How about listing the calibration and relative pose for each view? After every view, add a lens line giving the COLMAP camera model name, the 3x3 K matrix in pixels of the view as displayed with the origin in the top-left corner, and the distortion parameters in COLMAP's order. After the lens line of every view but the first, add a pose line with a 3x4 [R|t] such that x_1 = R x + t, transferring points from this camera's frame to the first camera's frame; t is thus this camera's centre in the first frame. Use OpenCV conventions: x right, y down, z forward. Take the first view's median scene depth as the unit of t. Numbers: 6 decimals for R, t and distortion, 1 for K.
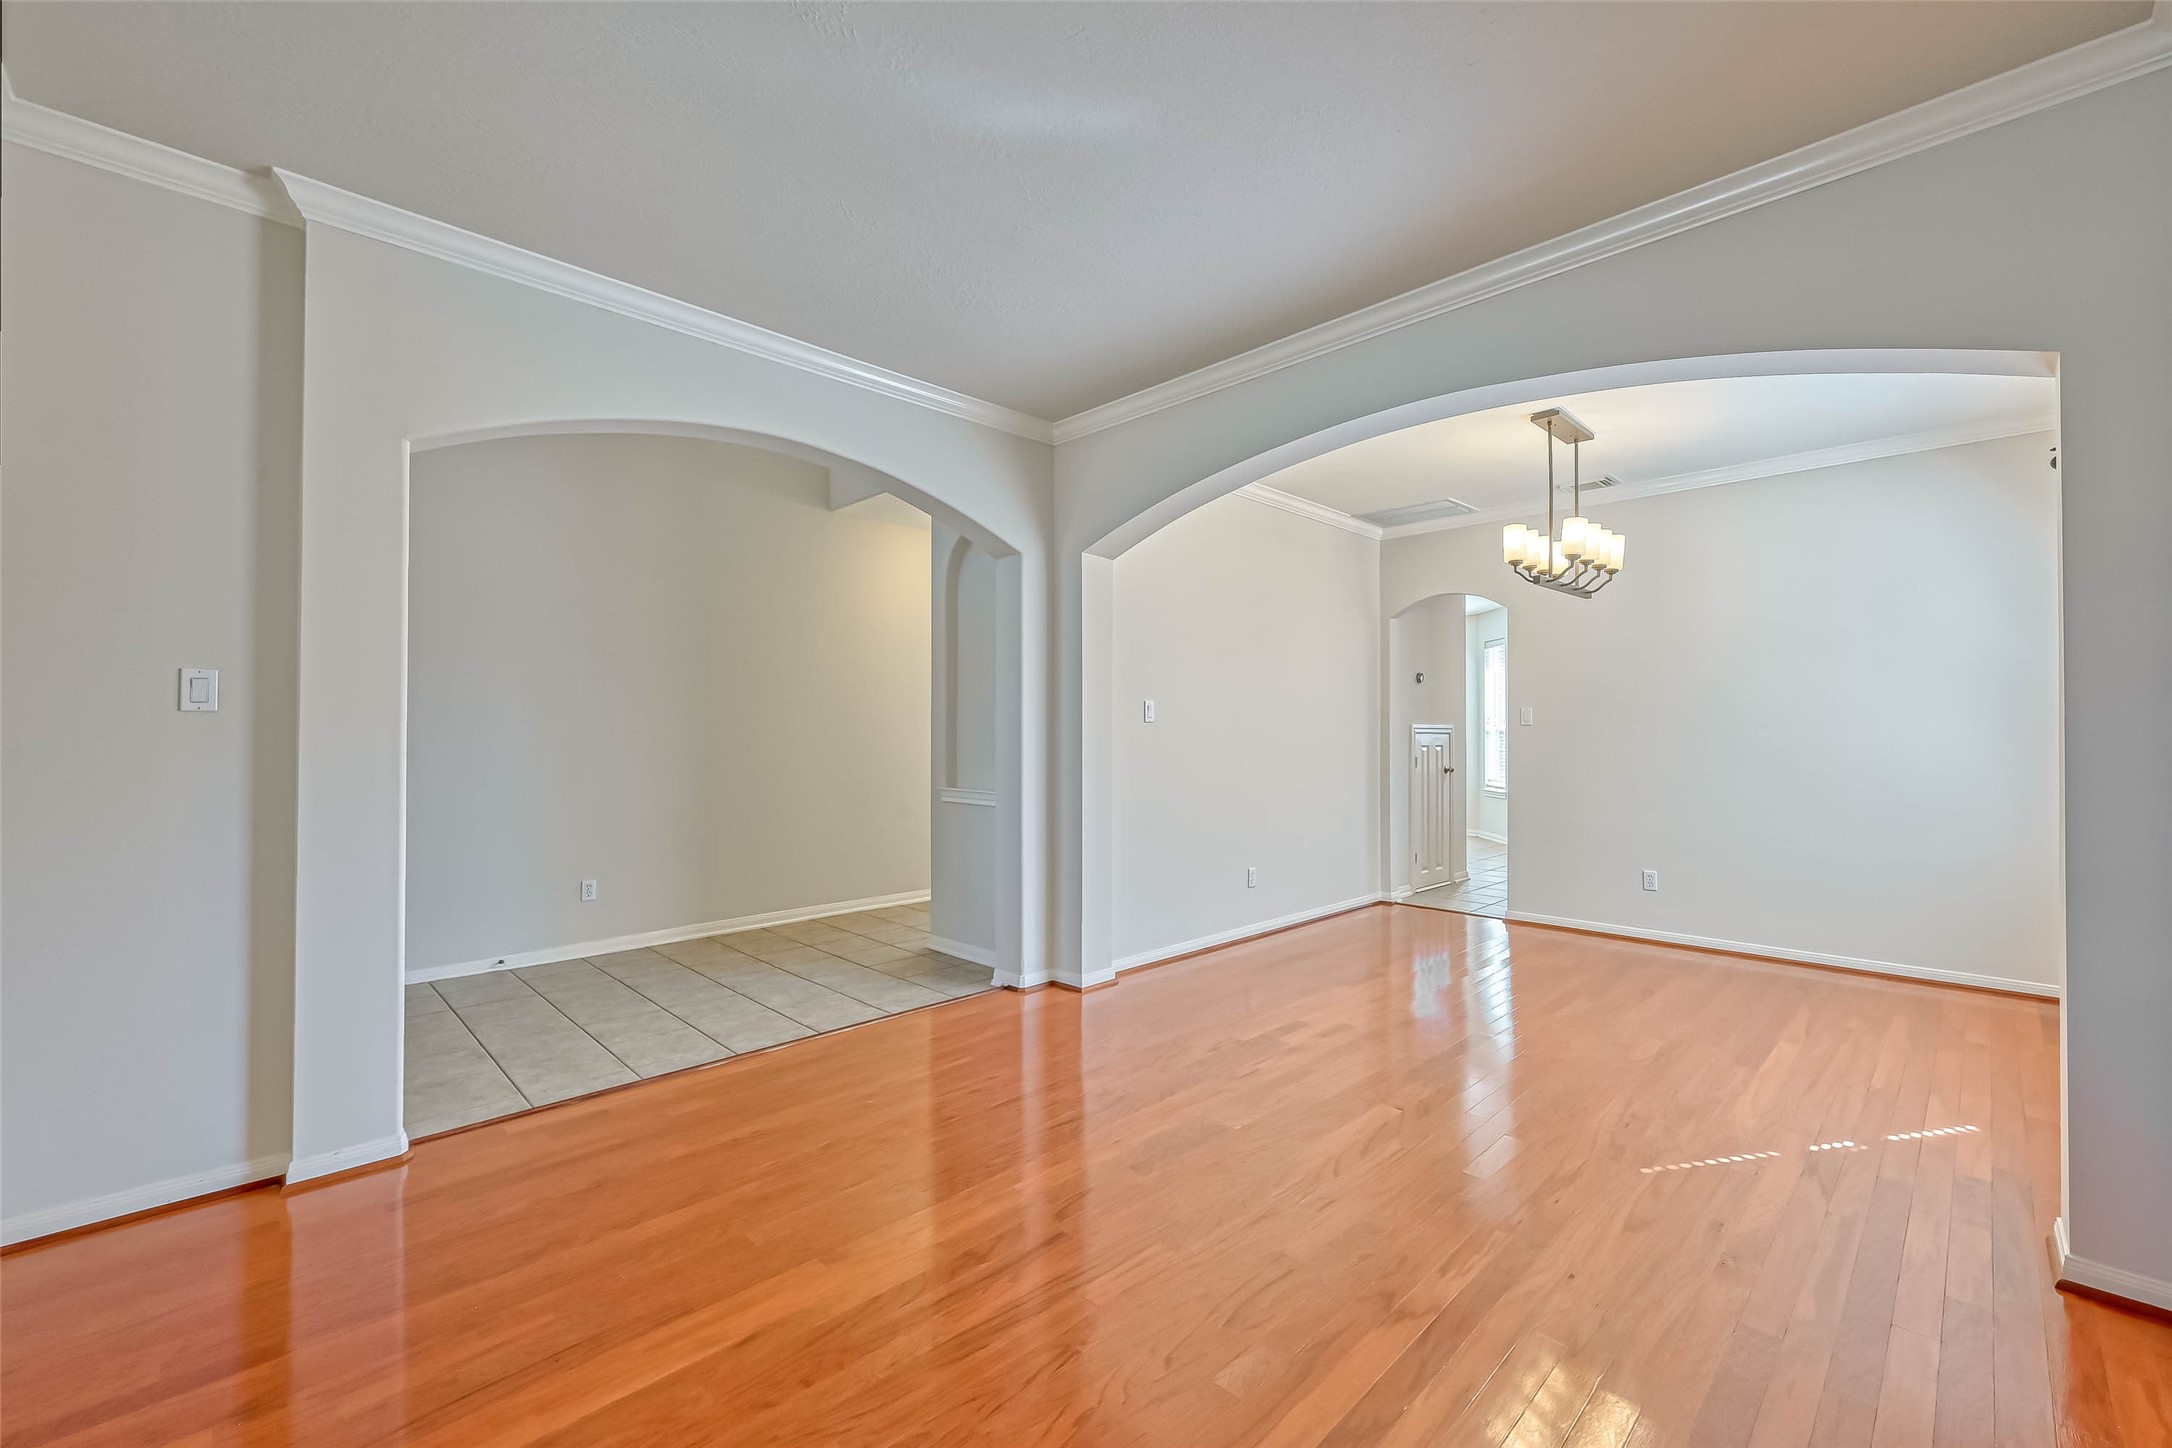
lens RADIAL K [[853.4, 0, 1086.5], [0, 853.4, 731.0], [0, 0, 1]] dist [-0.000510, 0.000032]
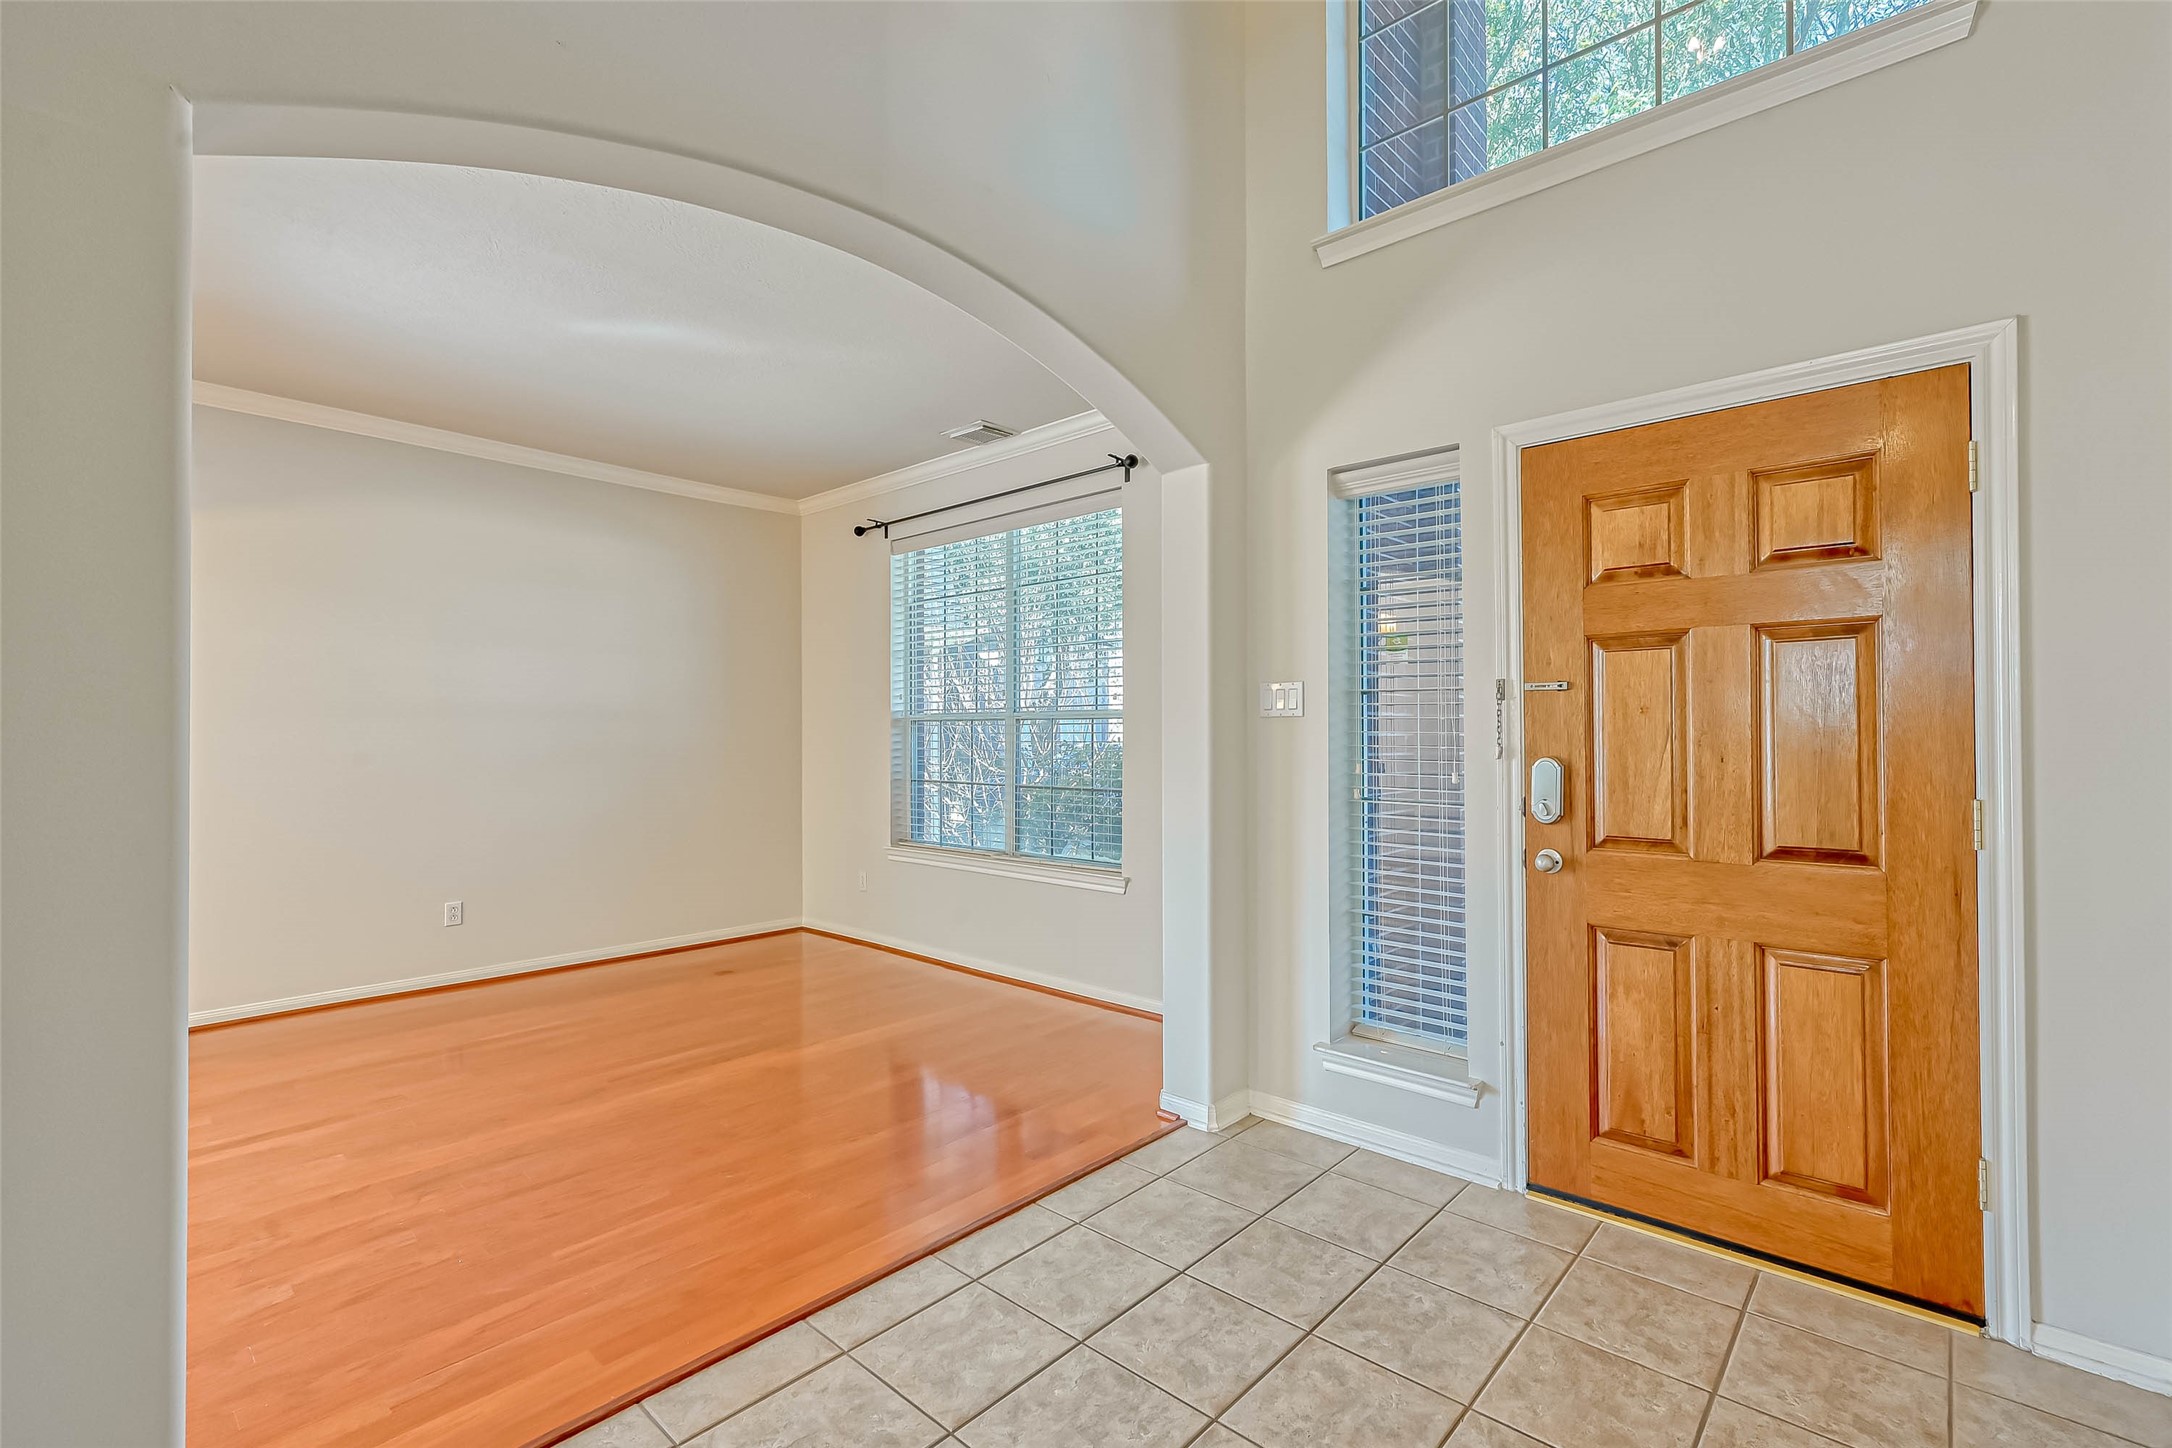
lens RADIAL K [[965.8, 0, 1106.4], [0, 965.8, 722.3], [0, 0, 1]] dist [0.003058, -0.000094]
pose [[-0.998000, 0.006458, -0.062884, -0.705119], [0.007491, 0.999840, -0.016216, 0.006878], [0.062769, -0.016654, -0.997889, 2.463003]]
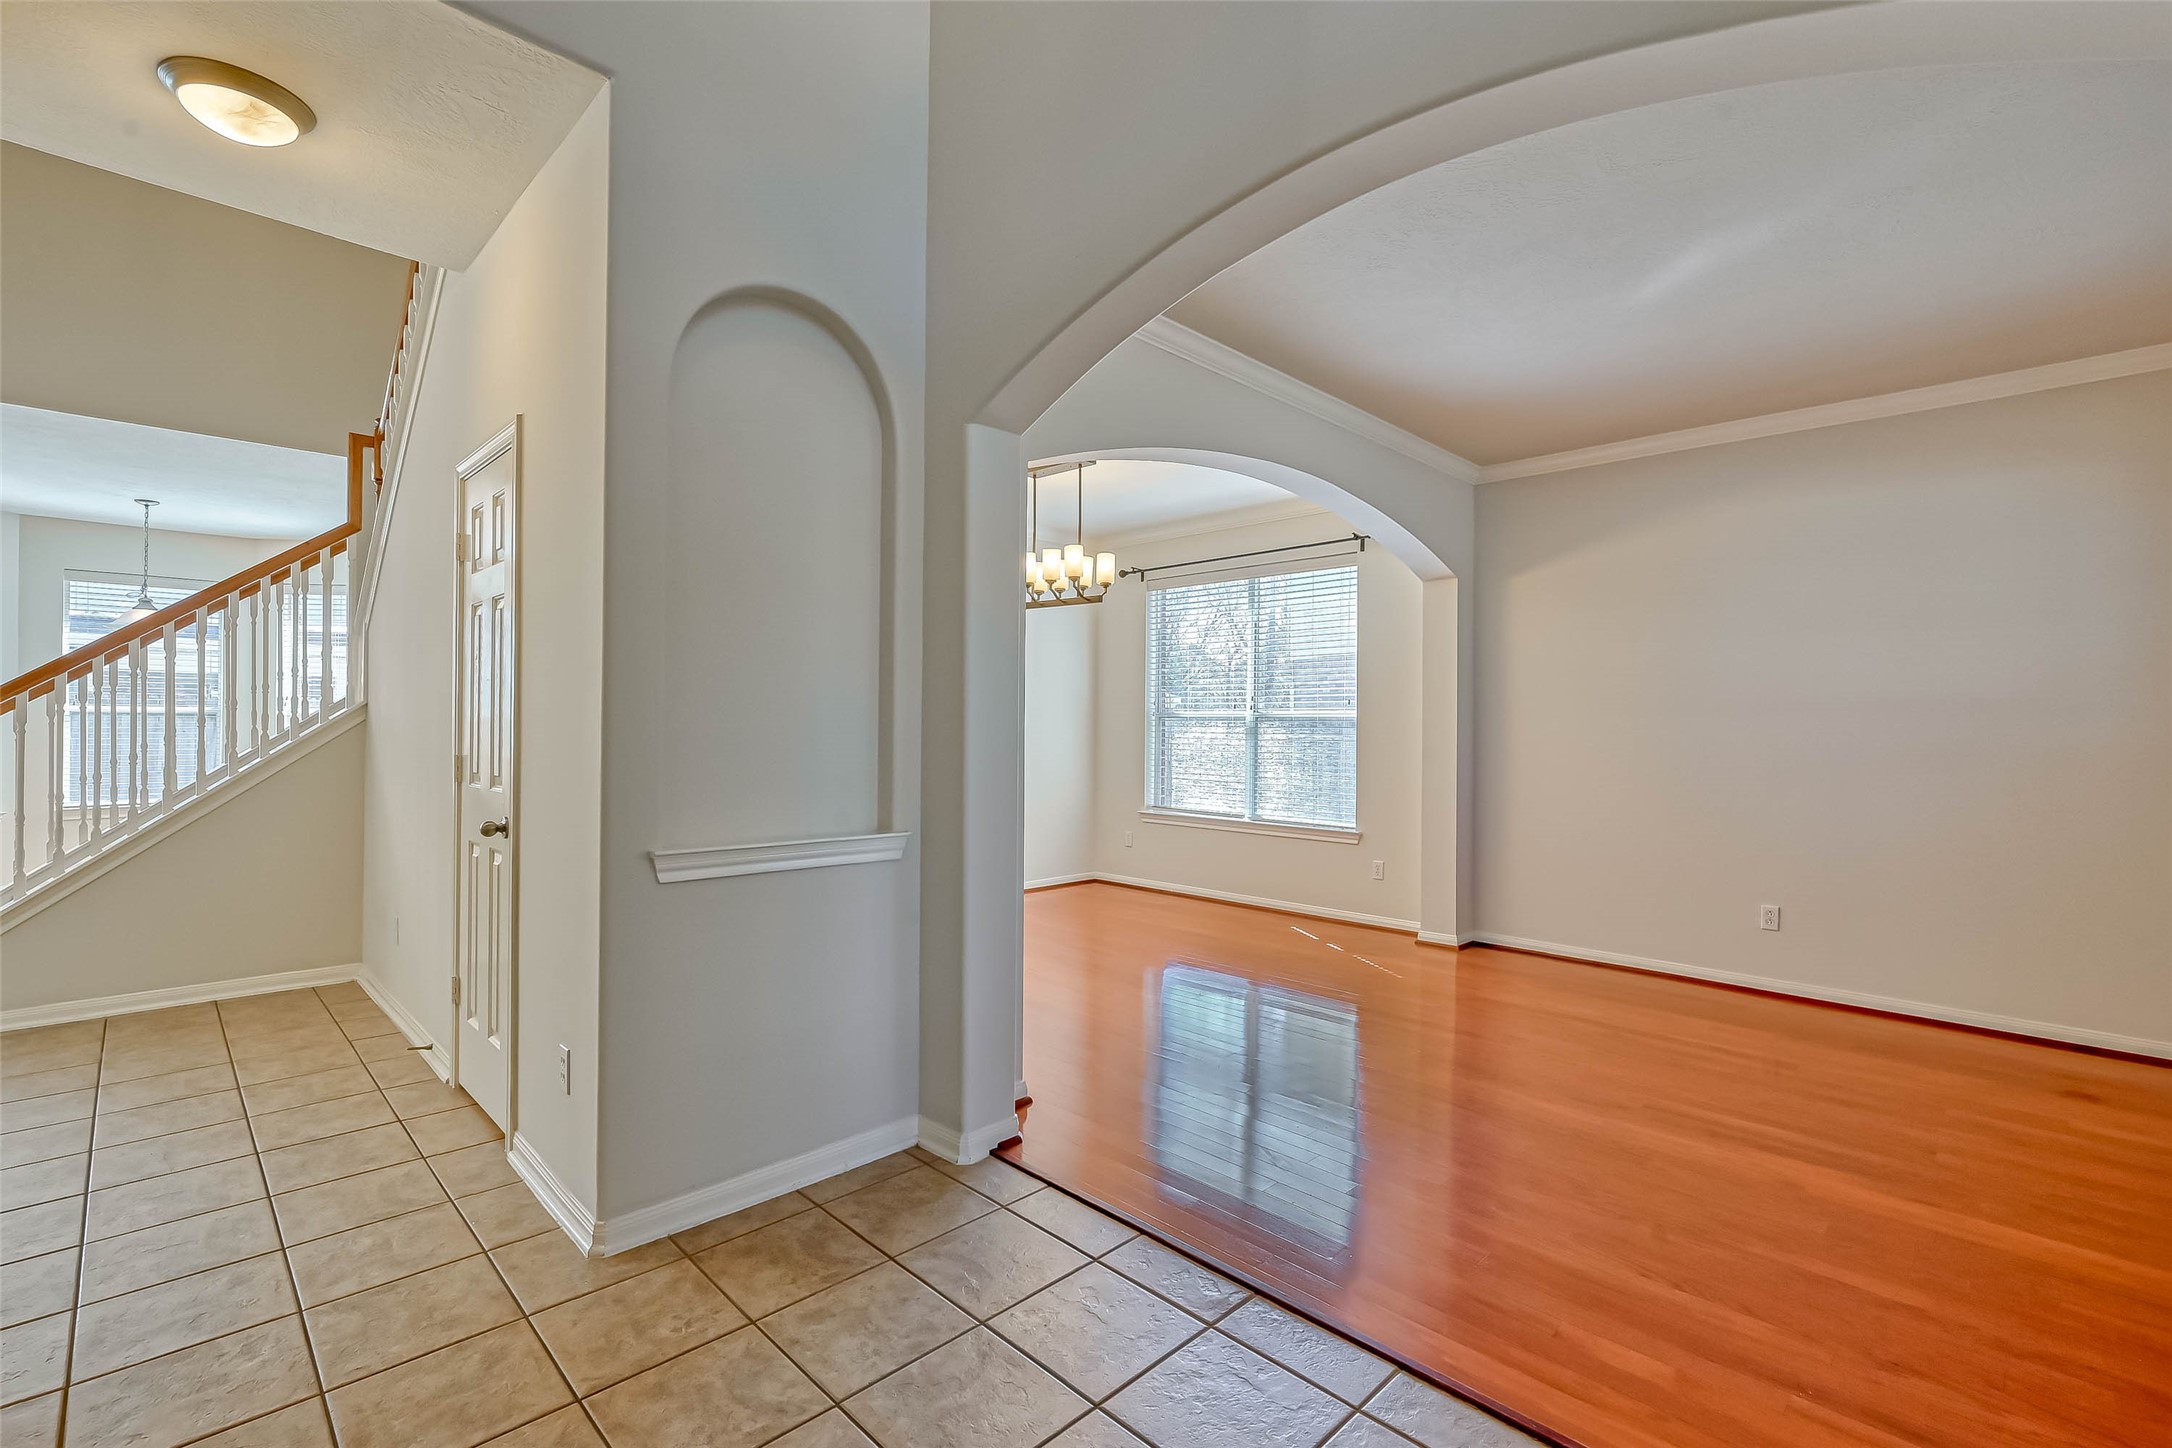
lens RADIAL K [[965.8, 0, 1089.8], [0, 965.8, 720.4], [0, 0, 1]] dist [0.003058, -0.000094]
pose [[0.000007, 0.008259, 0.999966, -1.409285], [-0.013946, 0.999869, -0.008258, 0.005858], [-0.999903, -0.013946, 0.000122, 1.705733]]
